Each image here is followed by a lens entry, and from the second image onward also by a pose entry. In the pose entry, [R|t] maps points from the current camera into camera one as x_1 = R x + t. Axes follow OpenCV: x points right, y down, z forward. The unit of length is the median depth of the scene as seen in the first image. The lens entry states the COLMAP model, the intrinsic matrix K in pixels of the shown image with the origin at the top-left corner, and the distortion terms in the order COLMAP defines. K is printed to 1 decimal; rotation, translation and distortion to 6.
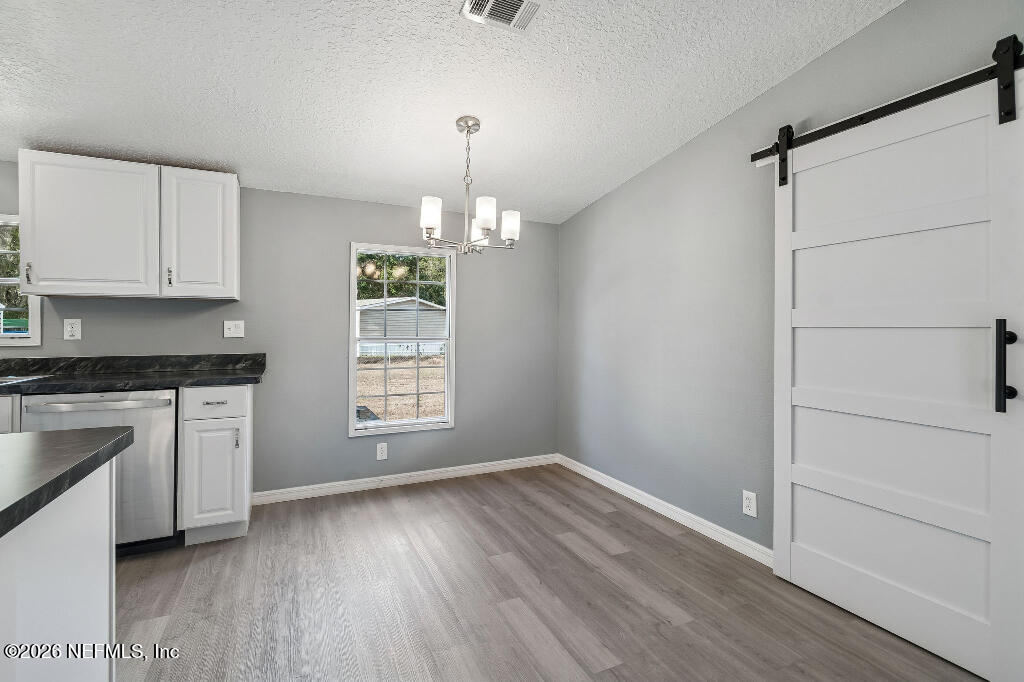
lens RADIAL K [[473.3, 0, 510.6], [0, 473.3, 325.1], [0, 0, 1]] dist [-0.004478, -0.000439]
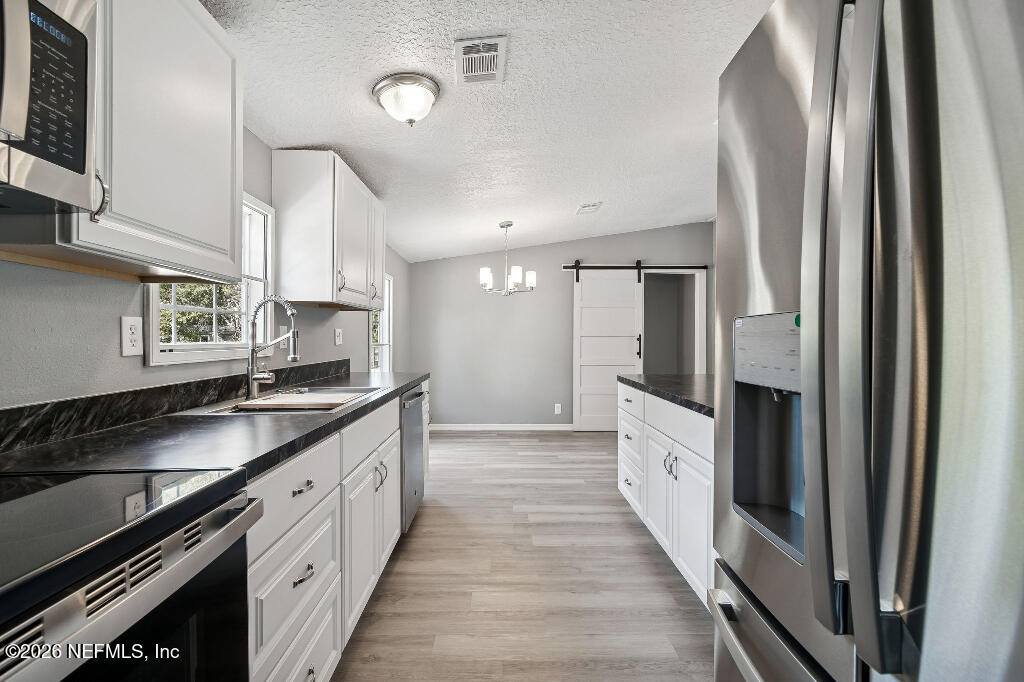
lens RADIAL K [[456.2, 0, 509.0], [0, 456.2, 343.5], [0, 0, 1]] dist [0.002511, 0.000561]
pose [[0.413123, -0.013185, 0.910580, -1.551215], [-0.004420, 0.999854, 0.016483, 0.003901], [-0.910665, -0.010835, 0.413004, 0.240098]]
